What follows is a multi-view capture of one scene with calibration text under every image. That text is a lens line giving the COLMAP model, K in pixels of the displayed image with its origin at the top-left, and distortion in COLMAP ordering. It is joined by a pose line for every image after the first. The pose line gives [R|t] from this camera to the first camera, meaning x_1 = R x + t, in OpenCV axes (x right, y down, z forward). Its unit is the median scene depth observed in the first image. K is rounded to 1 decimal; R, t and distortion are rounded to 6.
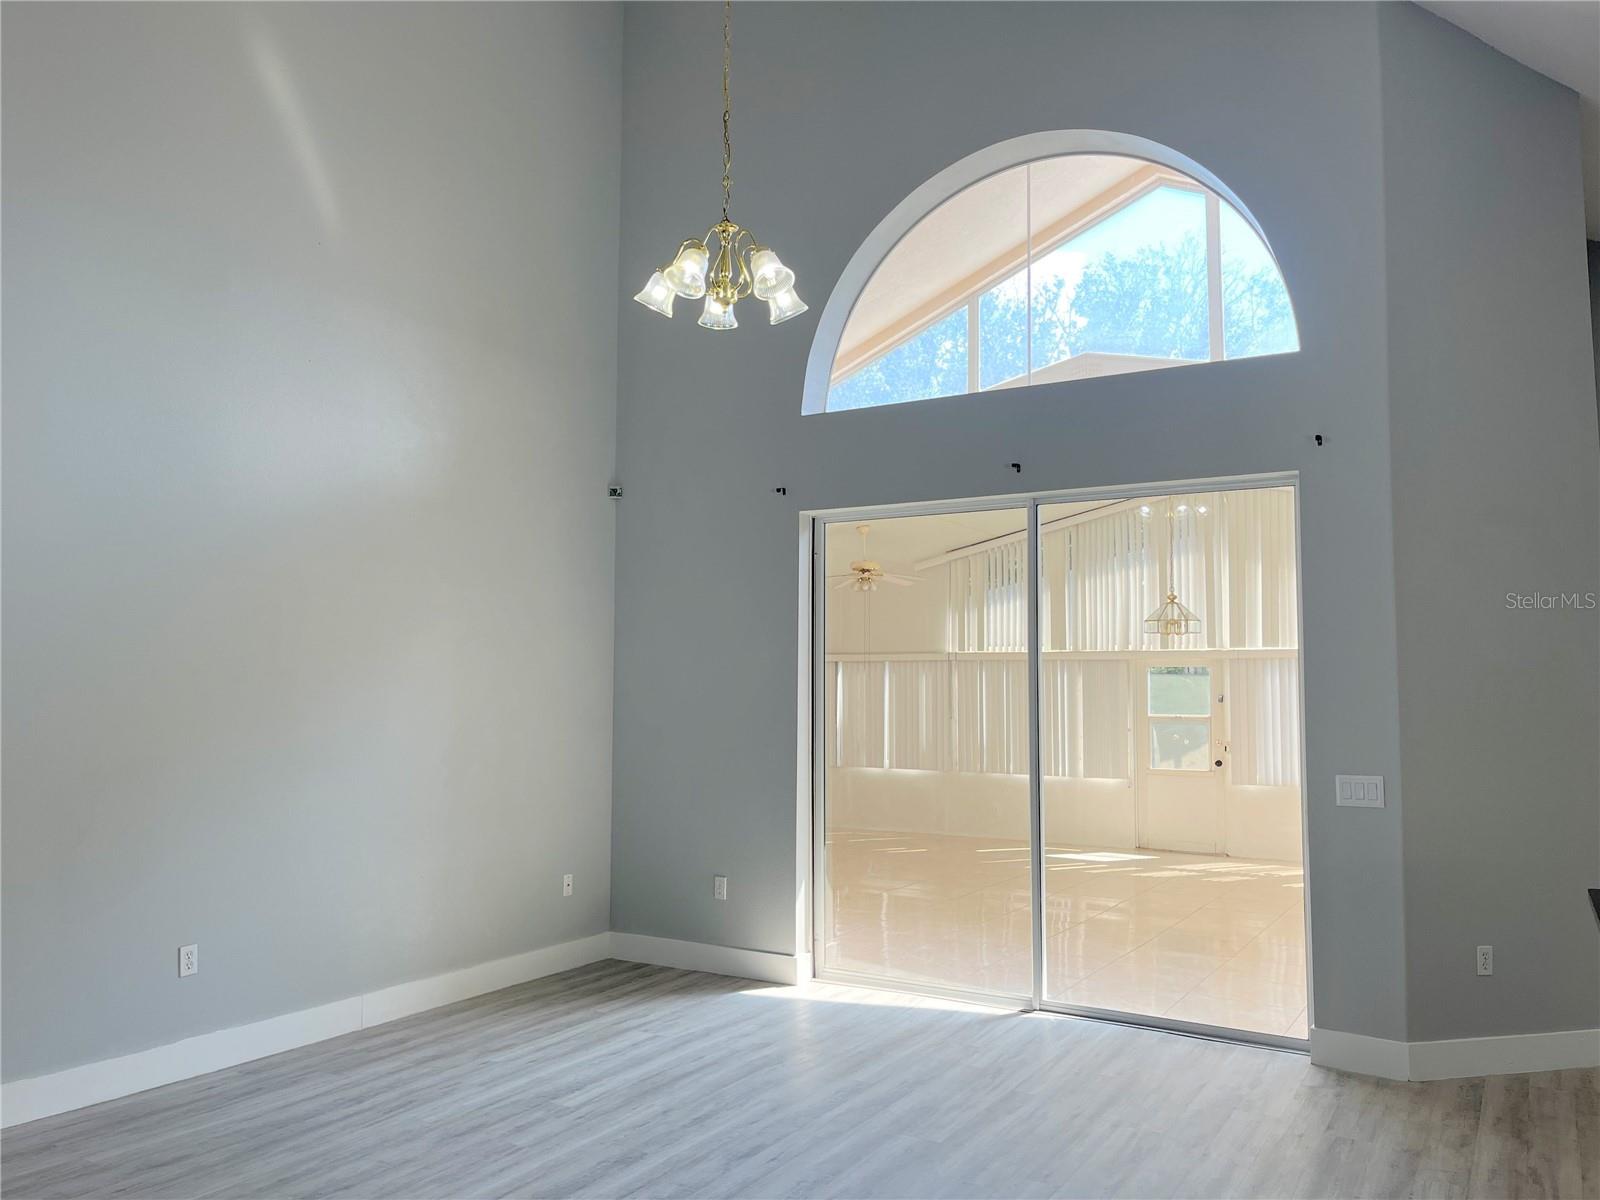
lens RADIAL K [[1213.6, 0, 794.2], [0, 1213.6, 605.3], [0, 0, 1]] dist [0.081732, -0.123349]
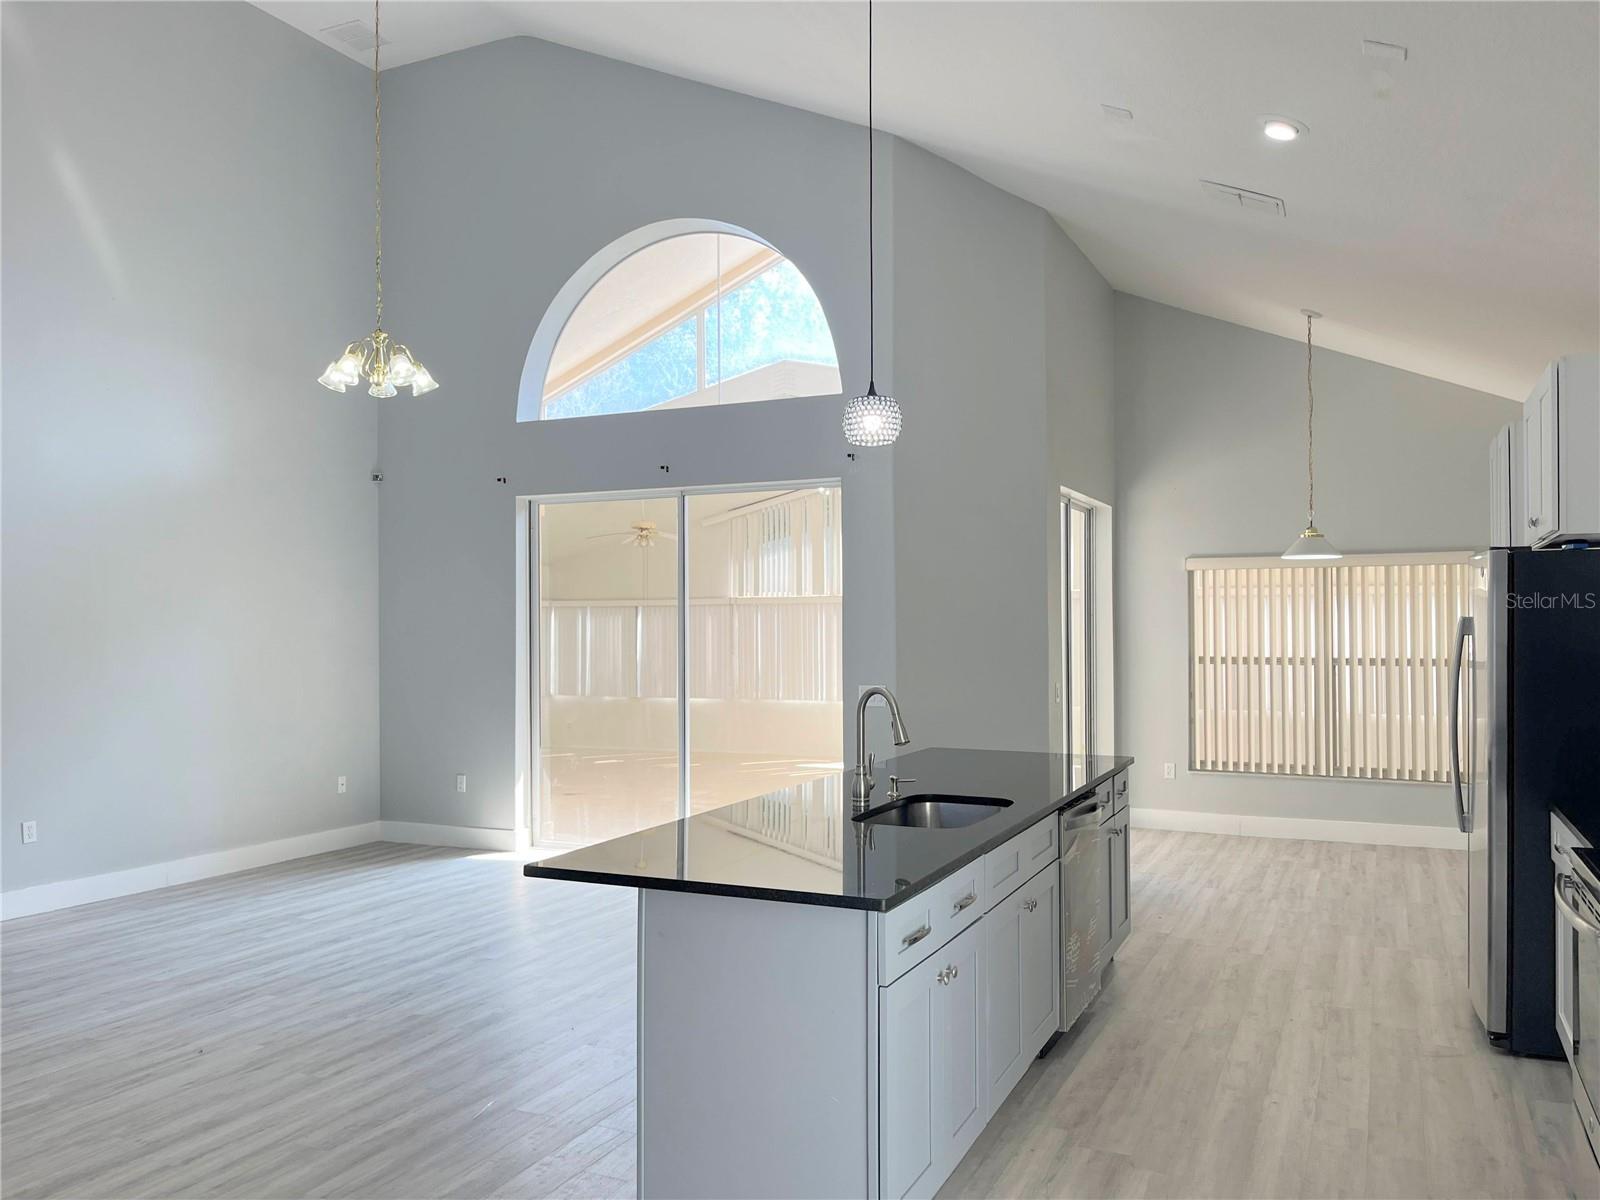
lens RADIAL K [[1210.7, 0, 814.7], [0, 1210.7, 609.8], [0, 0, 1]] dist [0.070987, -0.096933]
pose [[0.994154, -0.008520, 0.107632, 0.095749], [0.002708, 0.998536, 0.054032, -0.013403], [-0.107934, -0.053424, 0.992722, -0.180424]]
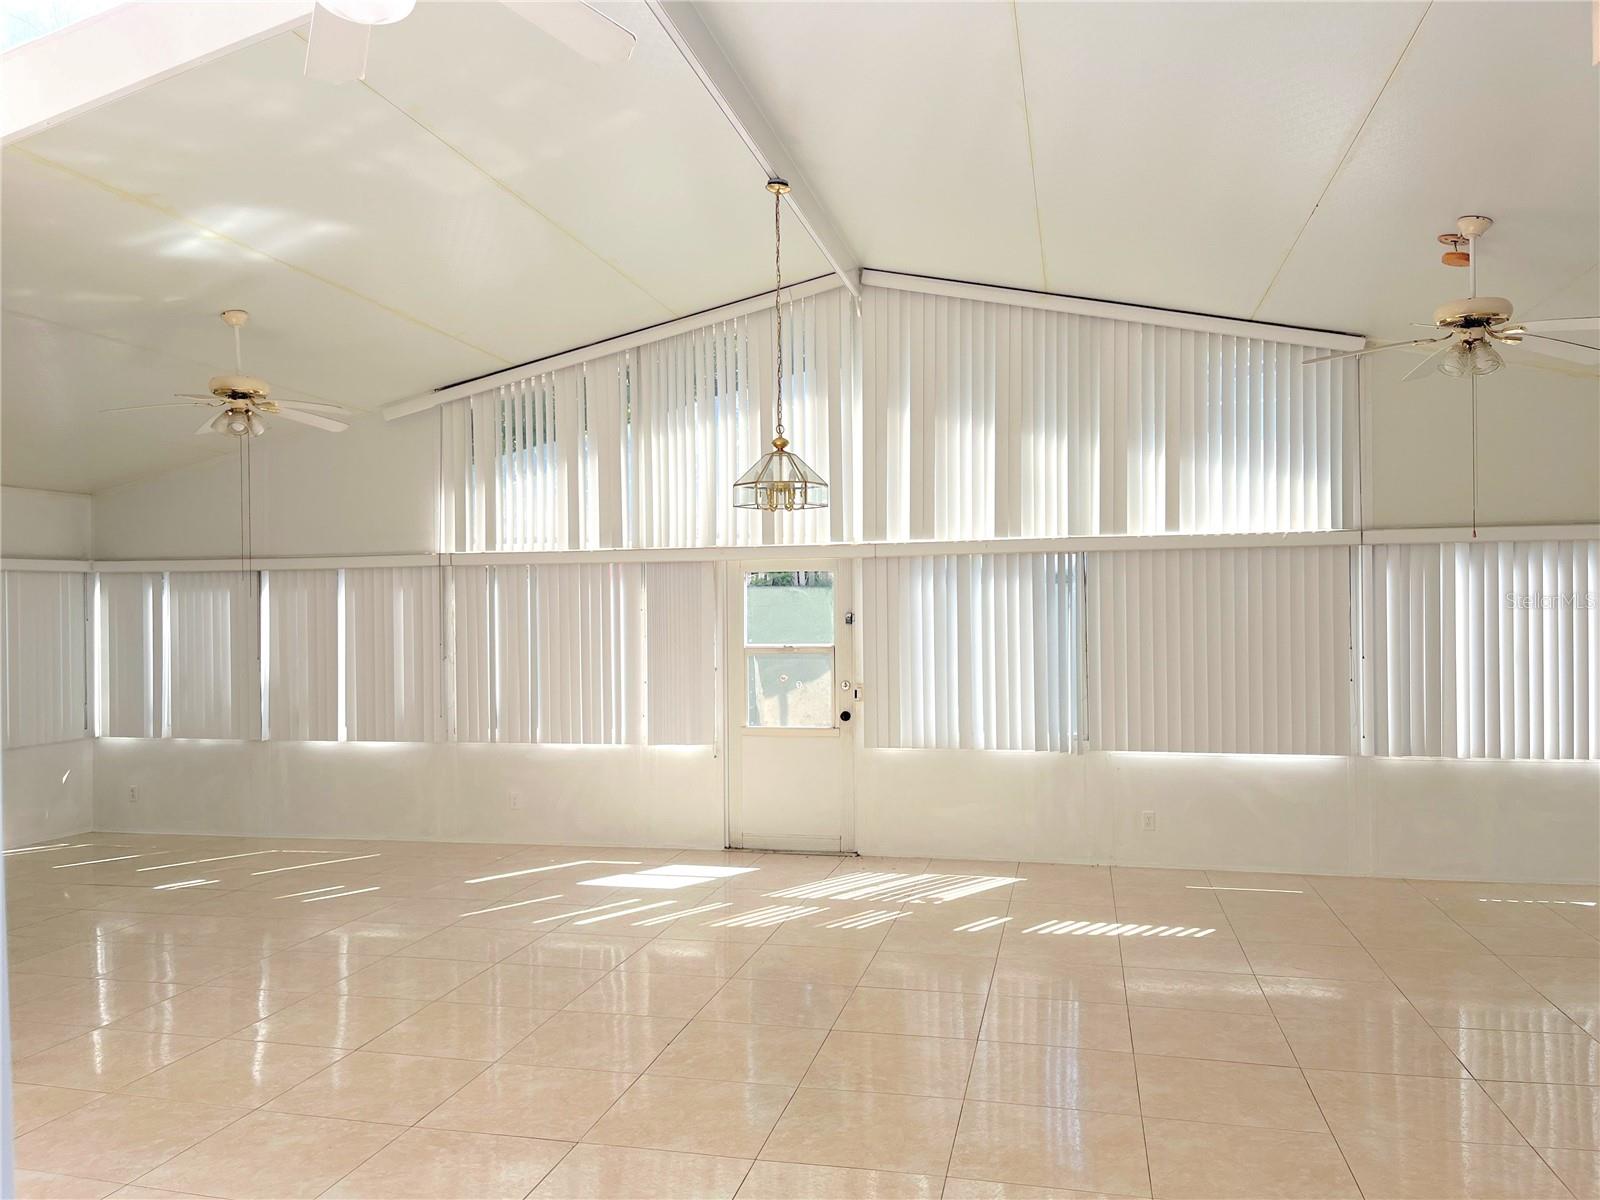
lens RADIAL K [[1213.6, 0, 794.2], [0, 1213.6, 605.3], [0, 0, 1]] dist [0.081732, -0.123349]
pose [[0.951297, -0.015706, 0.307874, 0.123377], [-0.003784, 0.998031, 0.062608, 0.029445], [-0.308251, -0.060724, 0.949365, 0.401847]]
